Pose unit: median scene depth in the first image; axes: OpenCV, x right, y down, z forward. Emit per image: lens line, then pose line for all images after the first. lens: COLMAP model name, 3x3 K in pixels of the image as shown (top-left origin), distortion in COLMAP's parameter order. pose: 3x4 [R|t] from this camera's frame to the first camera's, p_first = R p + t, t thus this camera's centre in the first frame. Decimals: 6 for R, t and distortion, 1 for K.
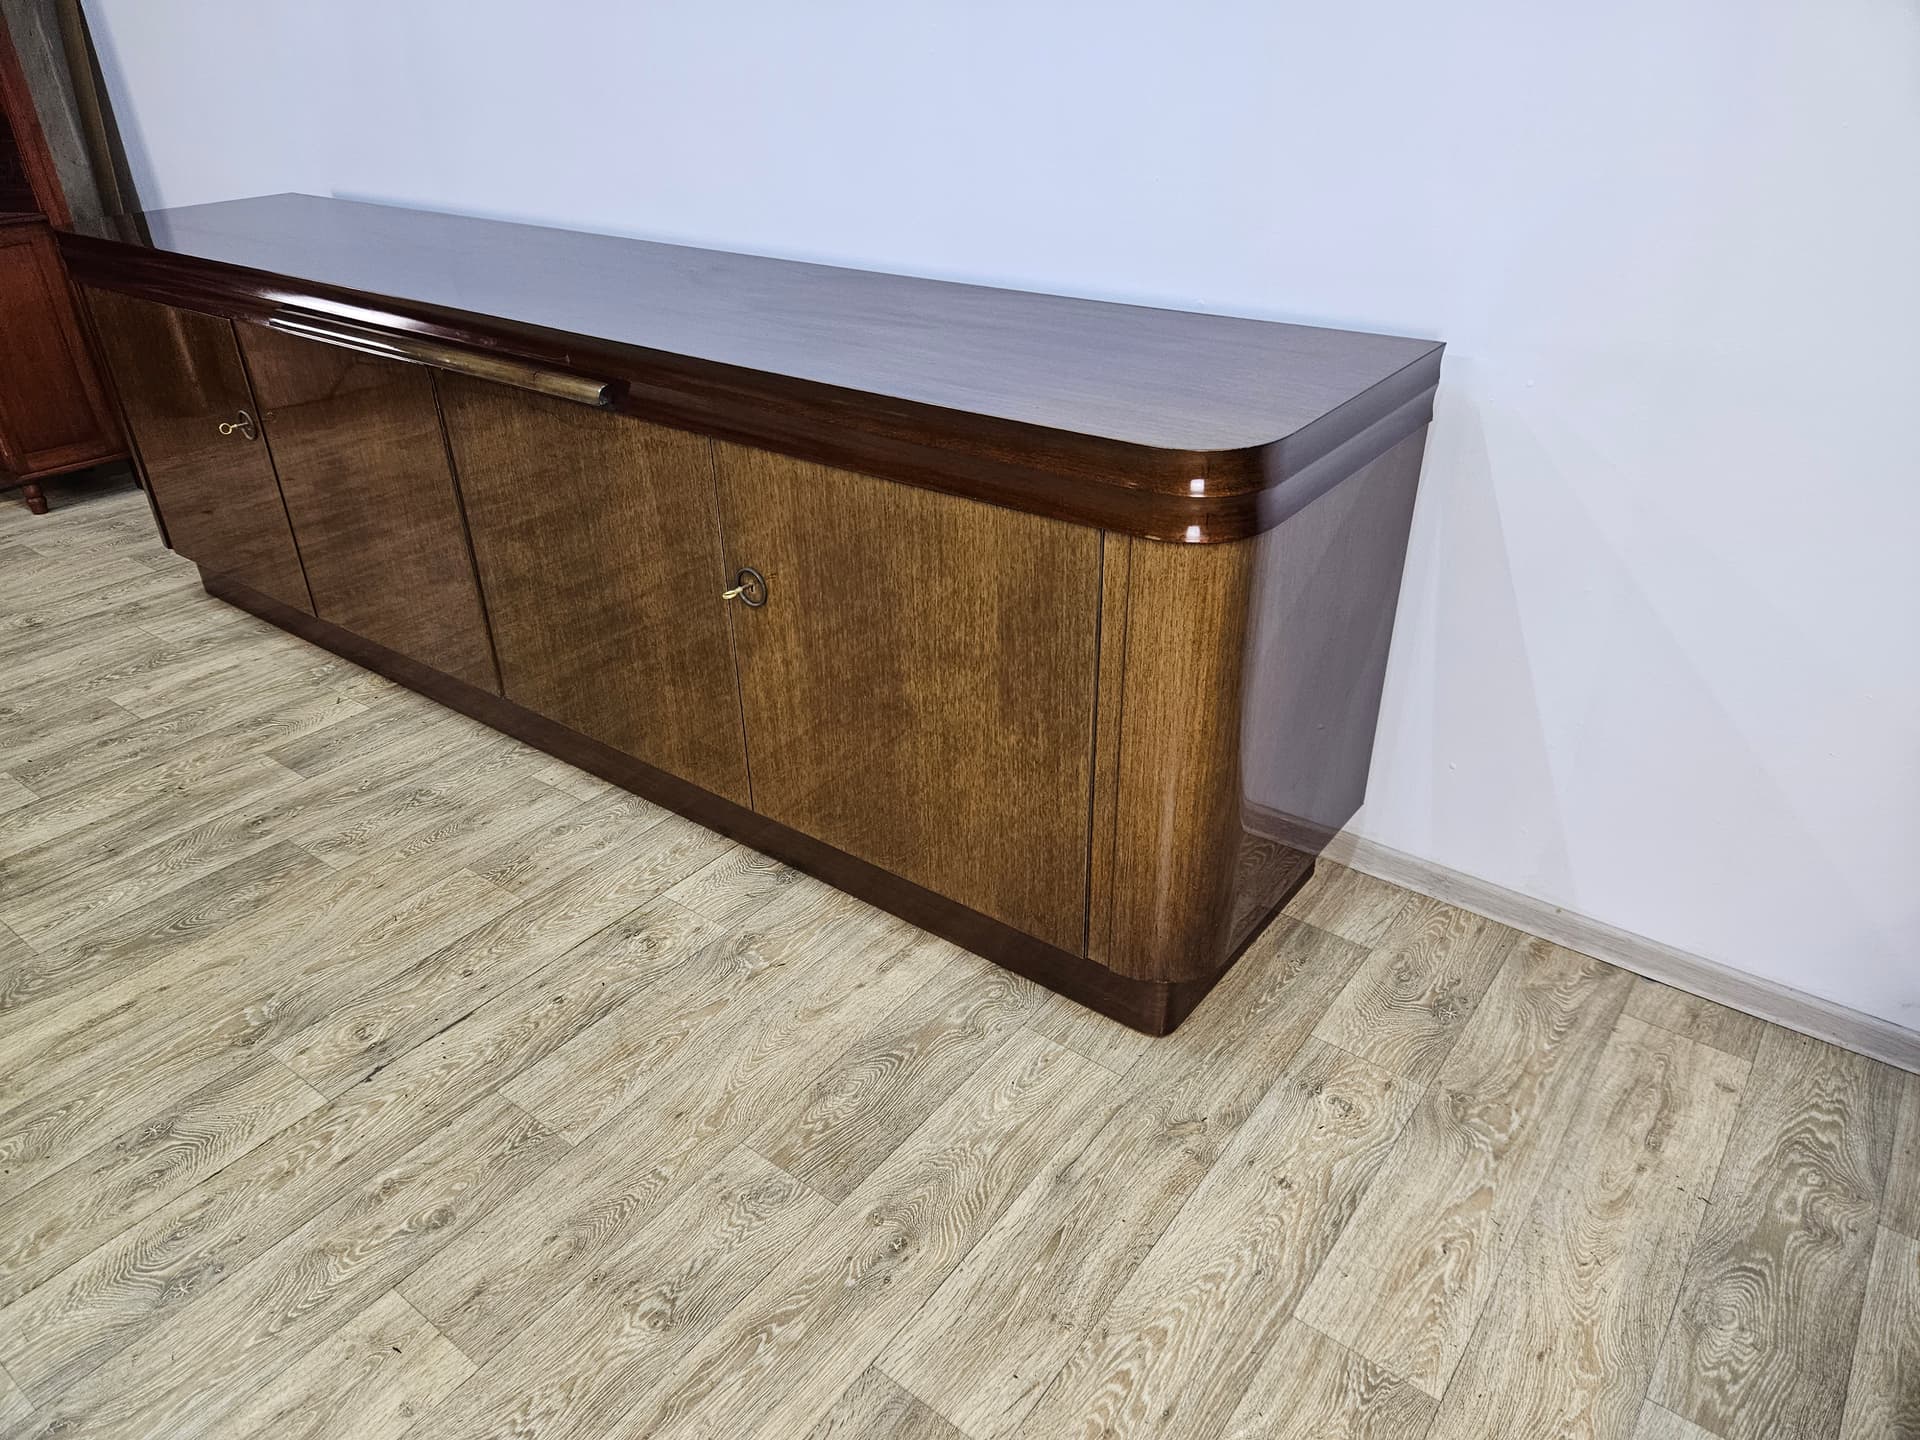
lens RADIAL K [[1308.1, 0, 957.1], [0, 1308.1, 716.9], [0, 0, 1]] dist [0.053750, -0.054346]
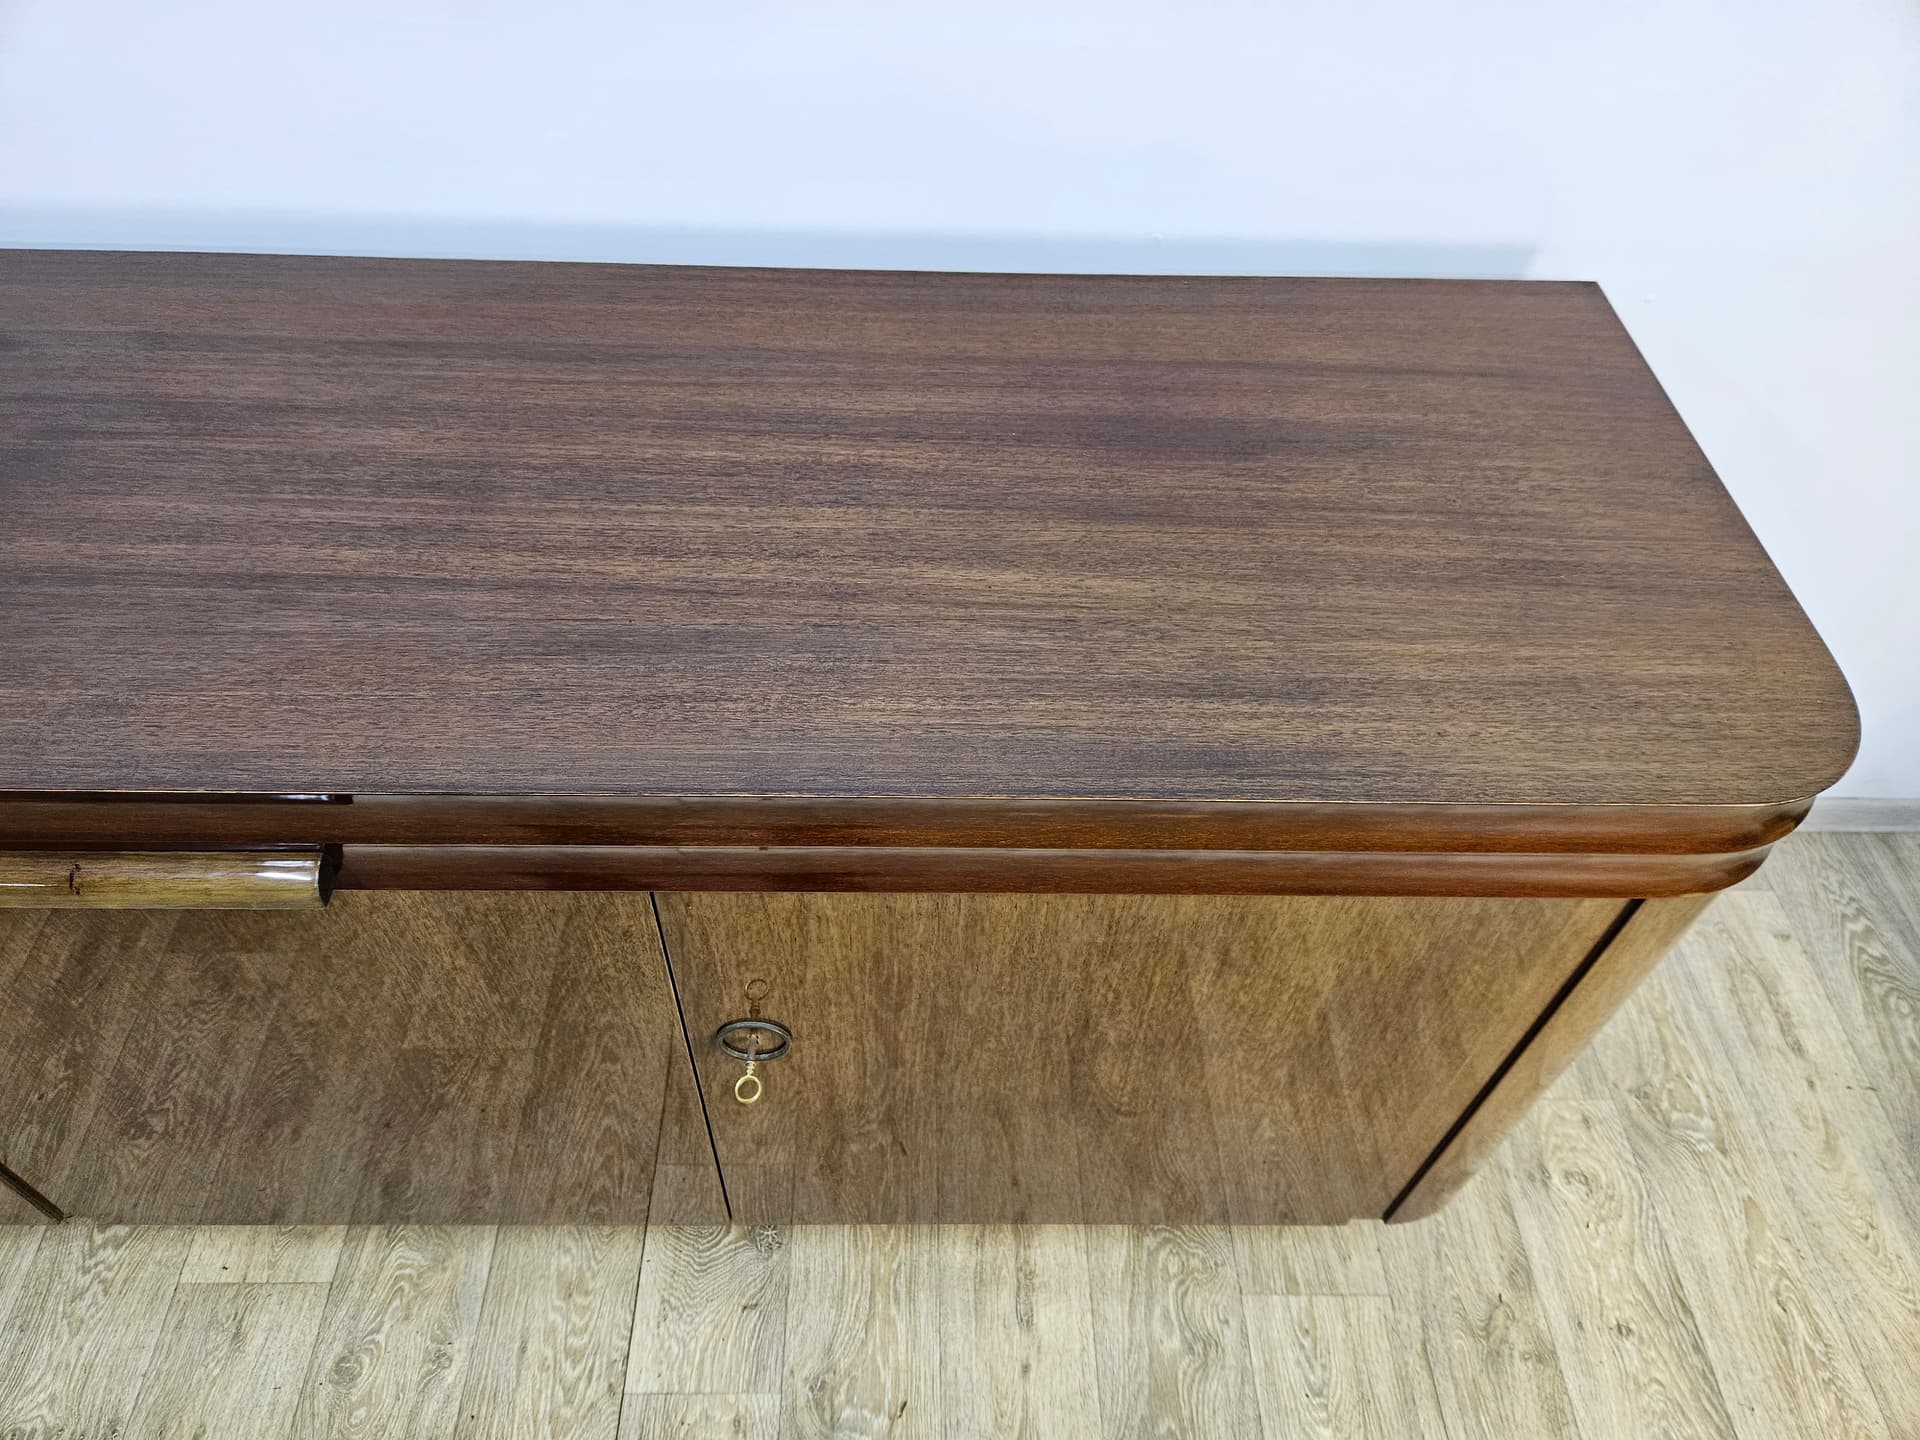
lens RADIAL K [[1308.1, 0, 957.1], [0, 1308.1, 717.3], [0, 0, 1]] dist [0.053750, -0.054346]
pose [[0.788237, -0.434891, 0.435375, -0.299966], [0.255524, 0.874933, 0.411338, -0.466489], [-0.559812, -0.212983, 0.800780, 0.605334]]
